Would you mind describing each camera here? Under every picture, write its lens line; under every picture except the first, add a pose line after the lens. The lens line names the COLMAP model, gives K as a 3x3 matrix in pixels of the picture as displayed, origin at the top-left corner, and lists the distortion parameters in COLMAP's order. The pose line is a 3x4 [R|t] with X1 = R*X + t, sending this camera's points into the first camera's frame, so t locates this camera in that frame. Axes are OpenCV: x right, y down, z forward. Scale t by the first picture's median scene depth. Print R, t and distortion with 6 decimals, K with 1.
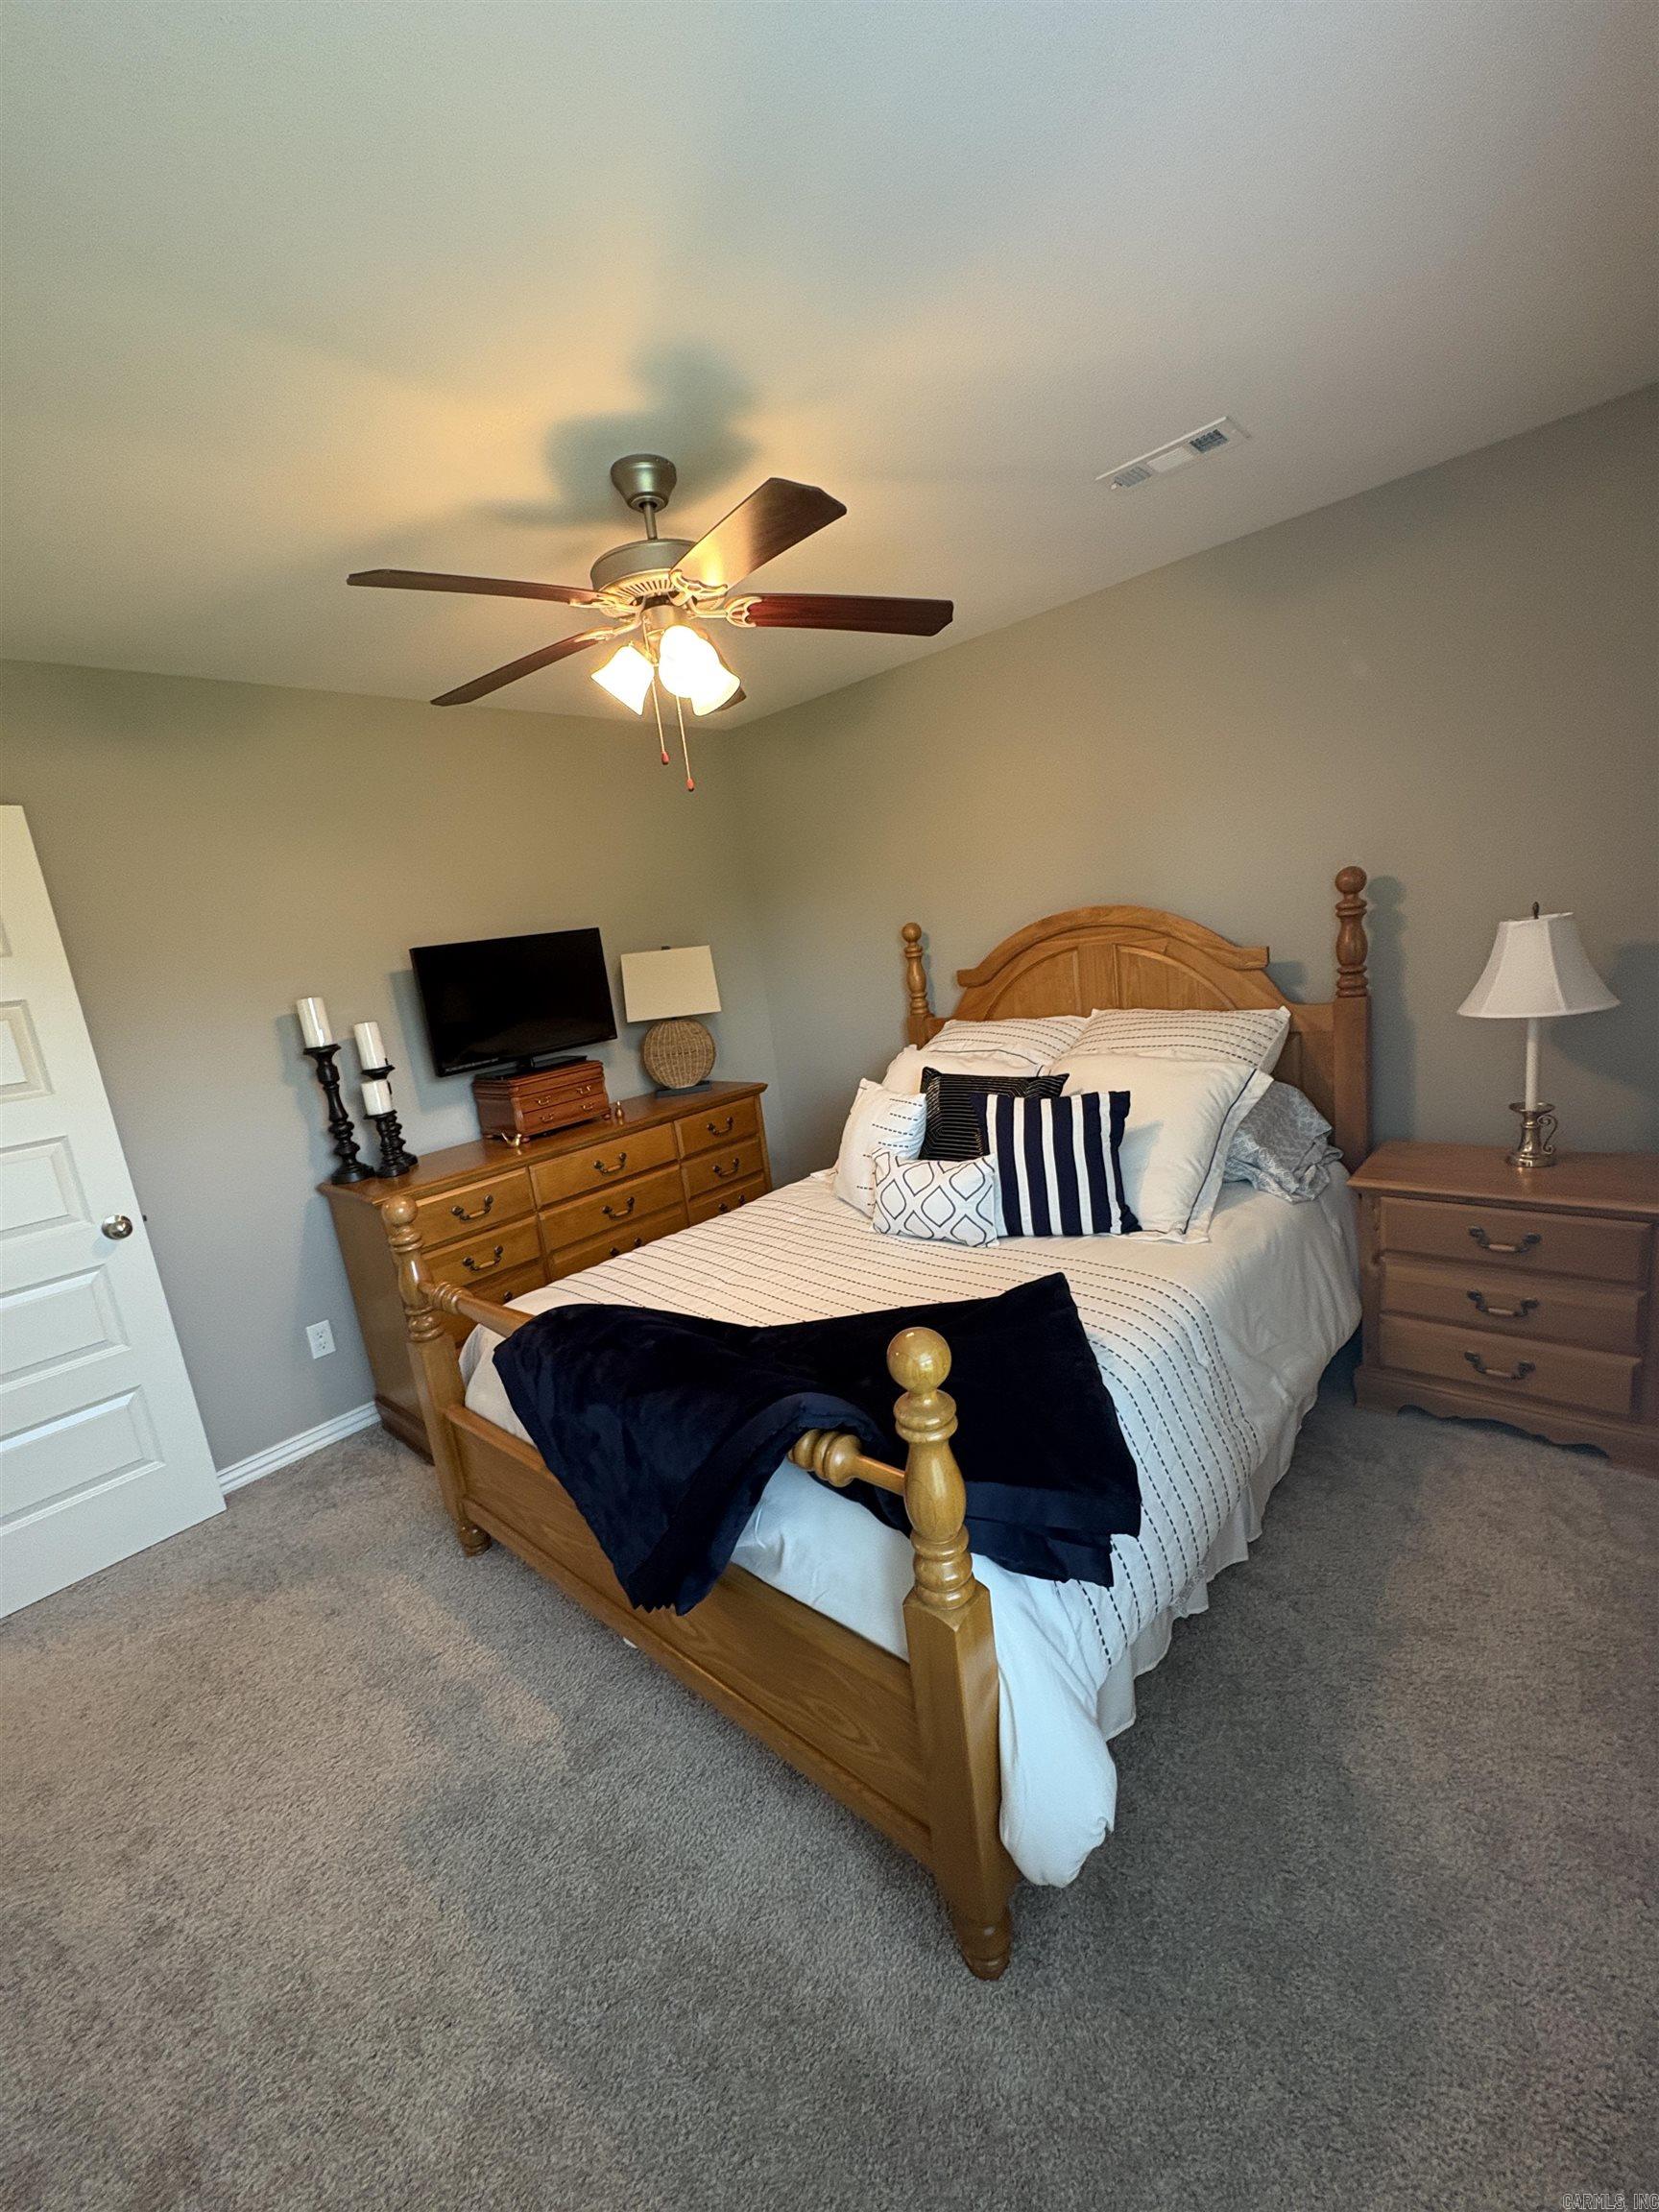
lens RADIAL K [[881.0, 0, 827.9], [0, 881.0, 1092.6], [0, 0, 1]] dist [-0.000321, -0.000072]
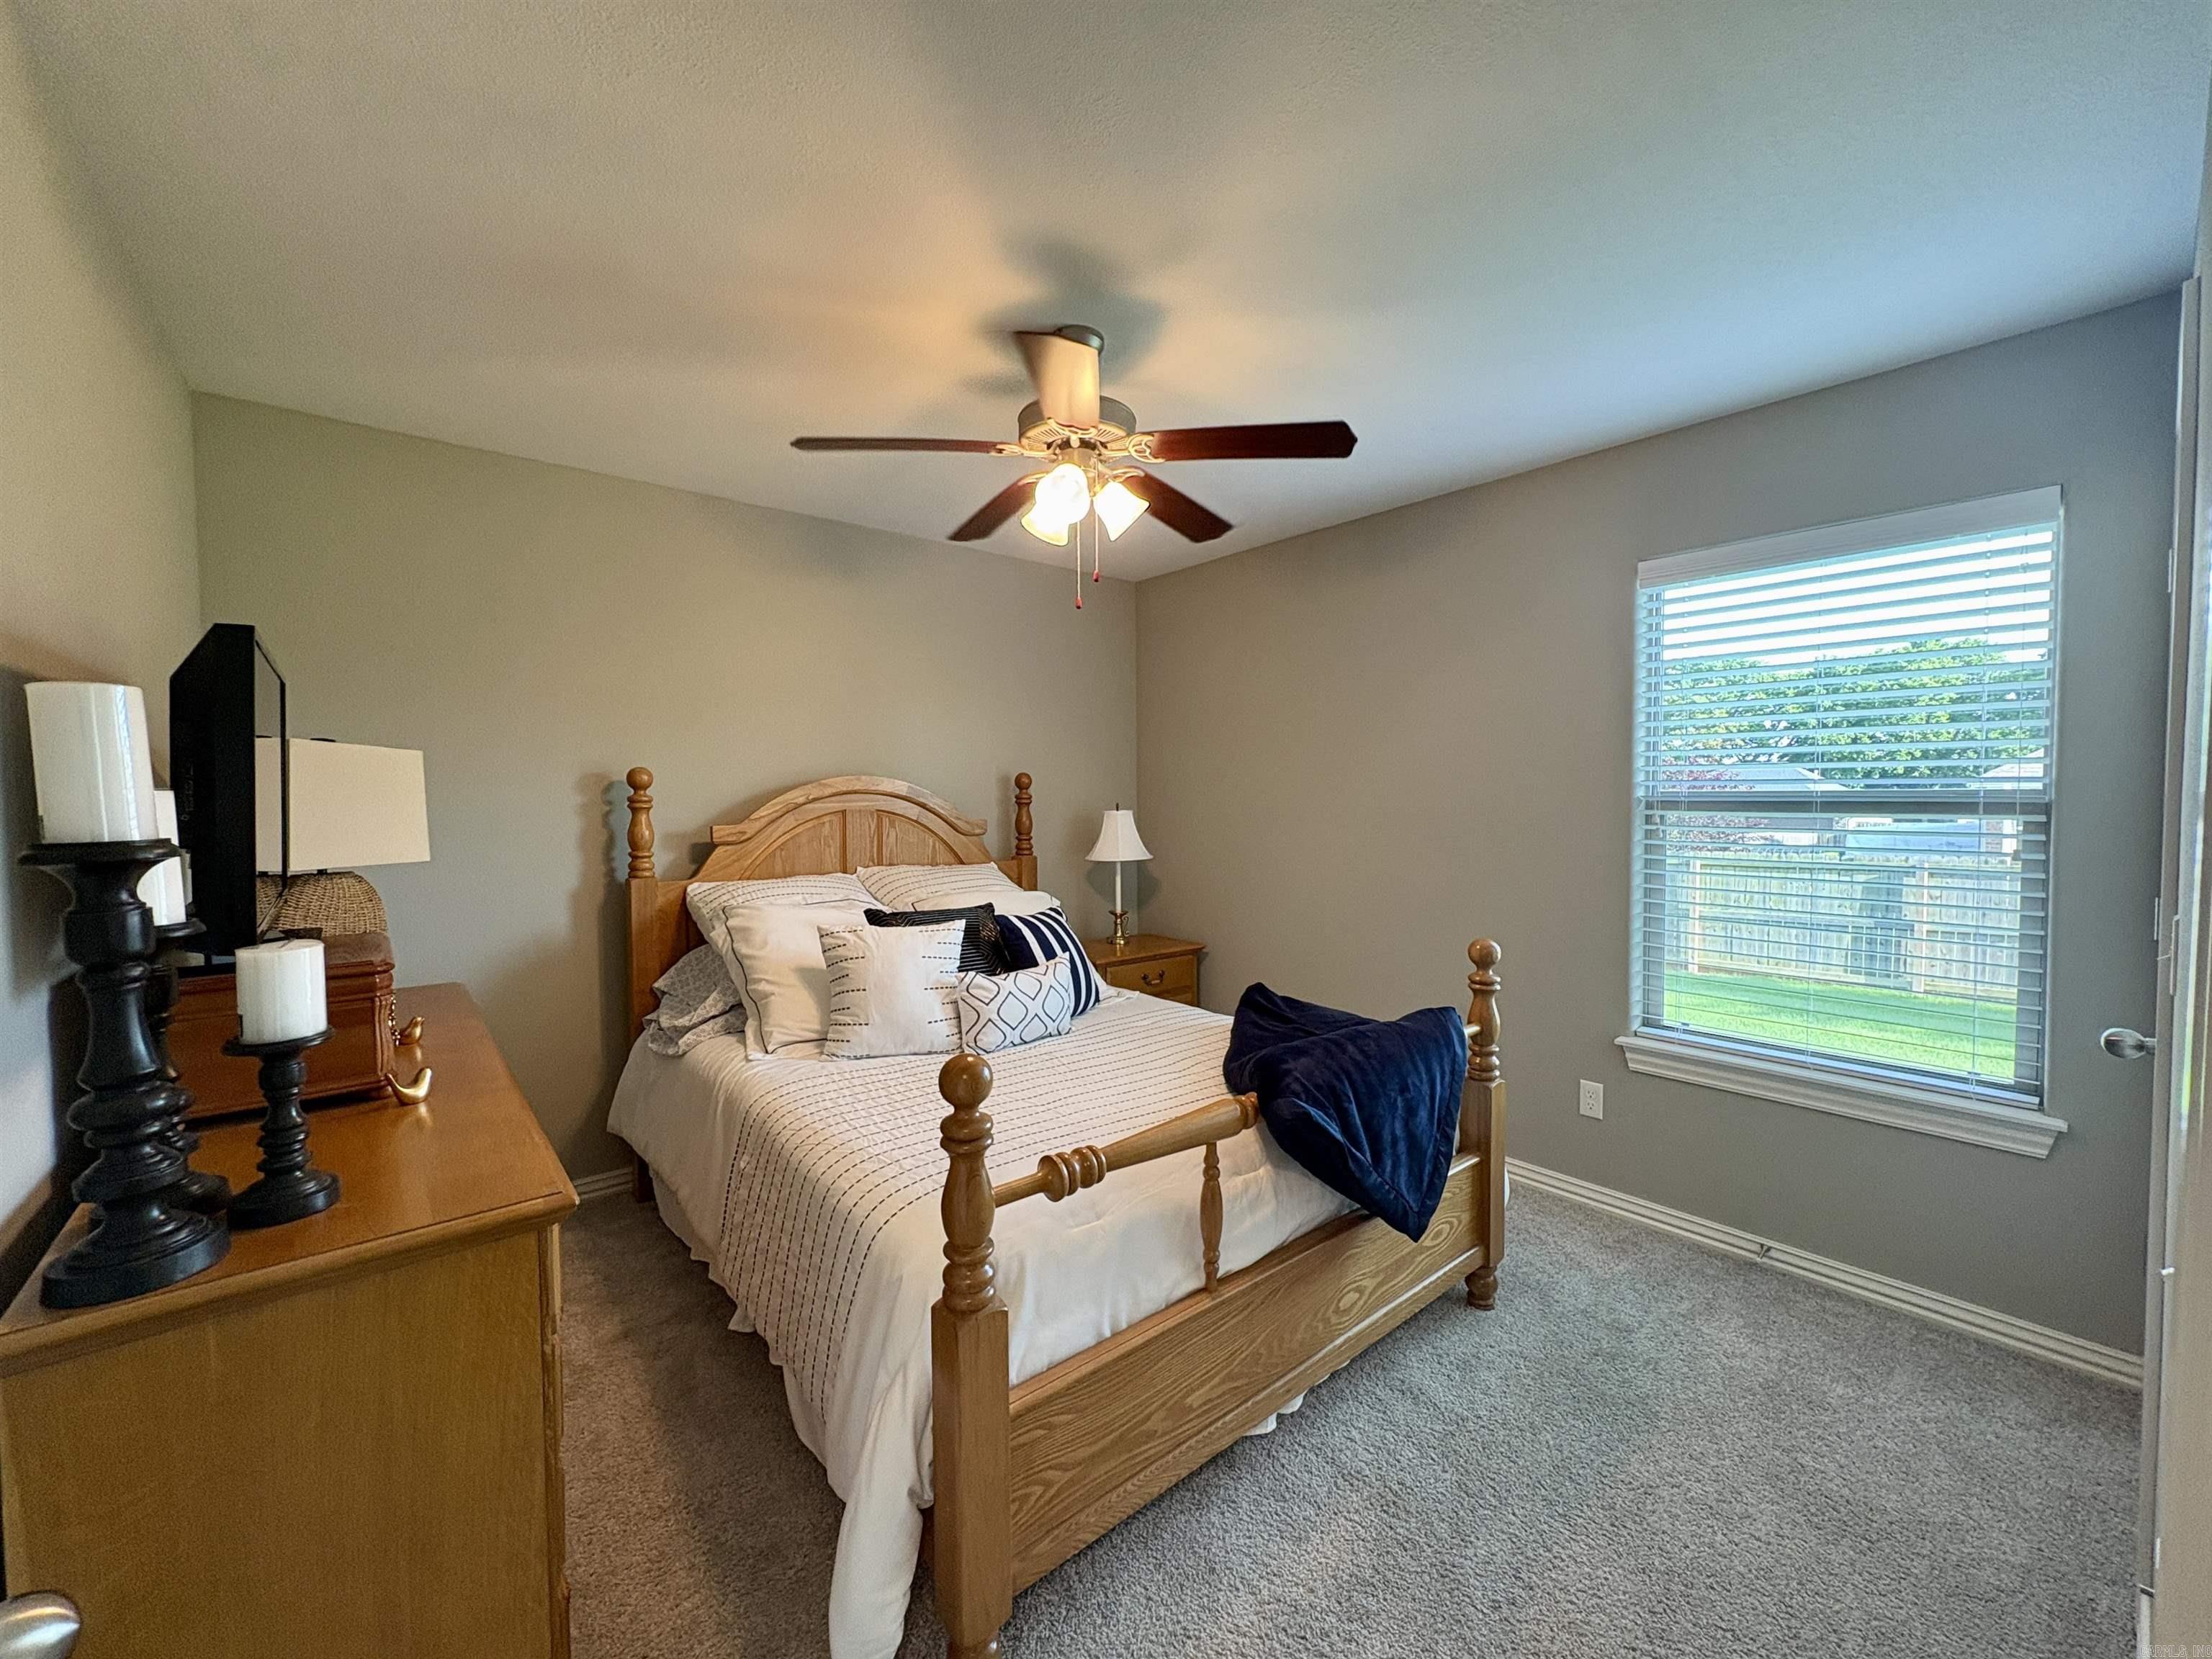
lens RADIAL K [[881.0, 0, 1099.9], [0, 881.0, 828.7], [0, 0, 1]] dist [-0.000321, -0.000072]
pose [[0.146804, 0.091443, 0.984930, -1.006206], [0.180545, 0.976514, -0.117572, 0.056545], [-0.972549, 0.195084, 0.126847, 0.767805]]
